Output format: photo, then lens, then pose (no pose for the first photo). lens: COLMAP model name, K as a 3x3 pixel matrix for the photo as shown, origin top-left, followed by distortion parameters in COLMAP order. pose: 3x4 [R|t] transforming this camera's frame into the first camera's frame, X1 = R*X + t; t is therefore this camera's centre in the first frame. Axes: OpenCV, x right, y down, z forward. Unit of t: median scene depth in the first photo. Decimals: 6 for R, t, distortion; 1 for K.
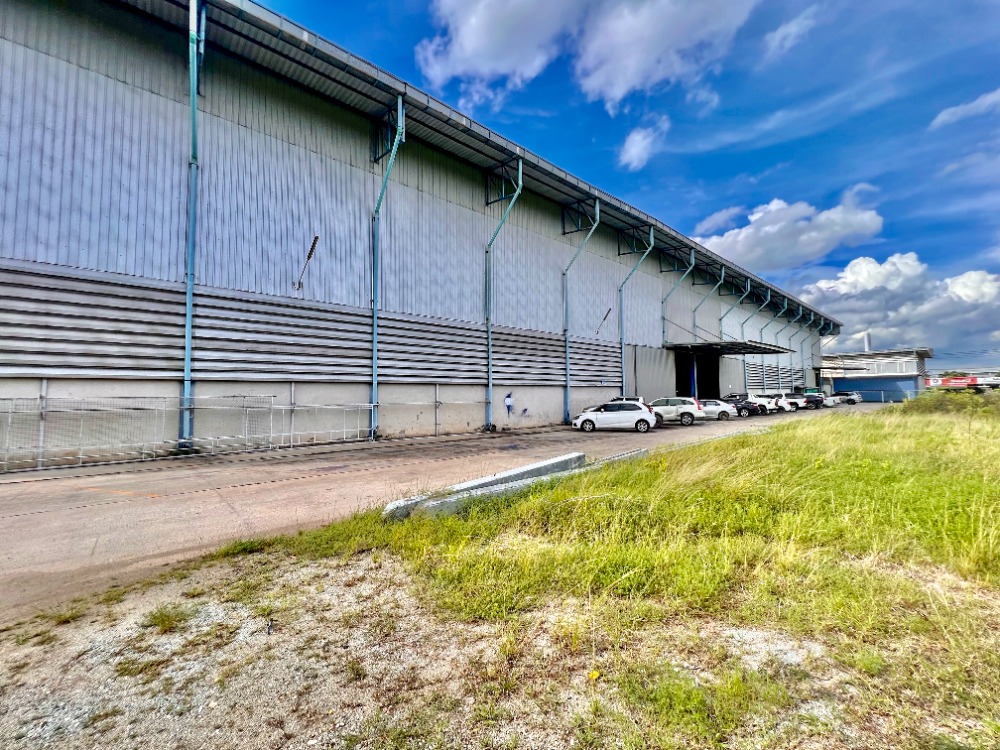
lens RADIAL K [[396.2, 0, 500.0], [0, 396.2, 375.0], [0, 0, 1]] dist [0.001333, 0.000171]
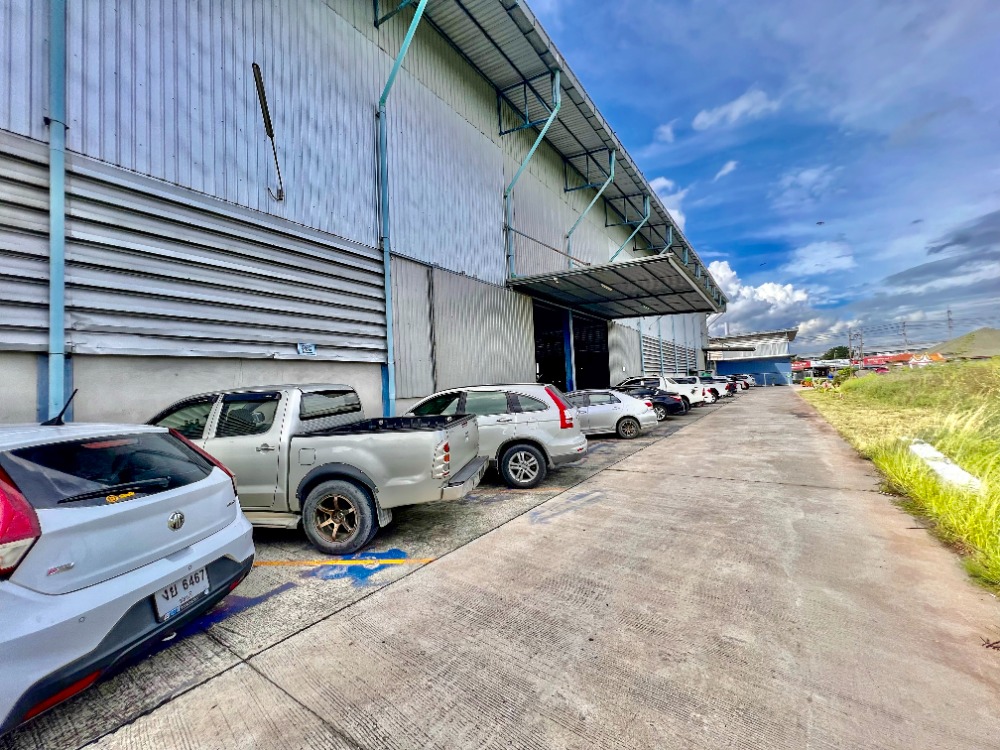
lens RADIAL K [[399.6, 0, 500.0], [0, 399.6, 375.0], [0, 0, 1]] dist [-0.000001, -0.000003]
pose [[0.967080, -0.027462, 0.252985, 0.275163], [0.024982, 0.999603, 0.013011, 0.032812], [-0.253241, -0.006262, 0.967383, 0.523057]]
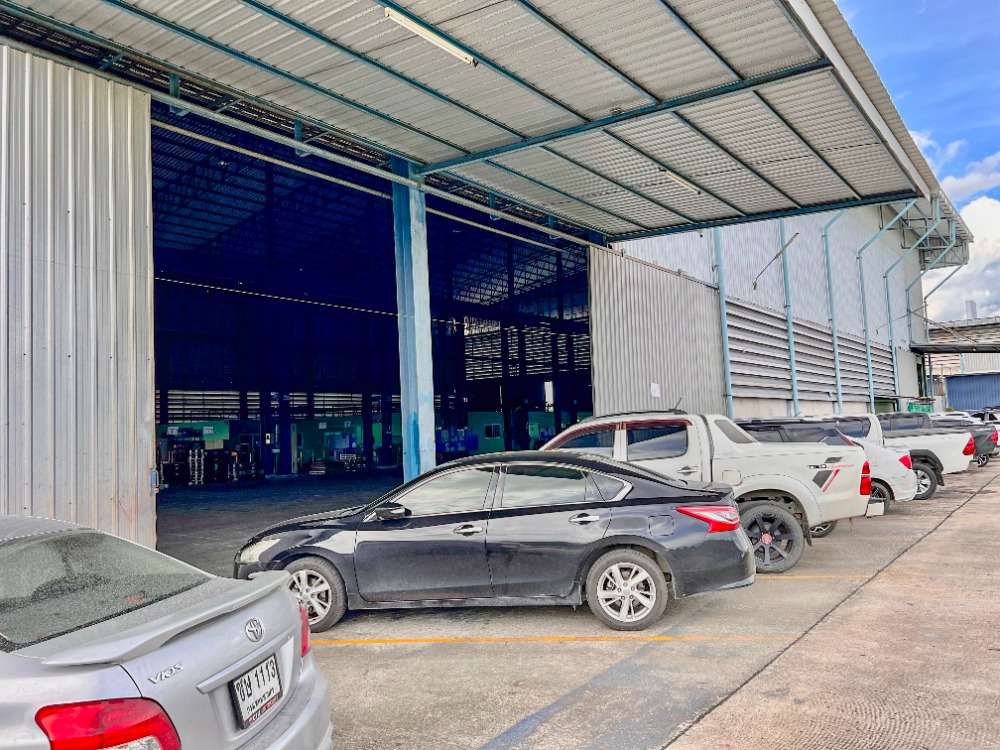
lens RADIAL K [[752.6, 0, 514.7], [0, 752.6, 374.2], [0, 0, 1]] dist [0.033479, 0.000270]
pose [[0.973560, -0.017084, 0.227794, 0.512156], [0.025123, 0.999158, -0.032435, 0.040488], [-0.227048, 0.037300, 0.973169, 0.760424]]
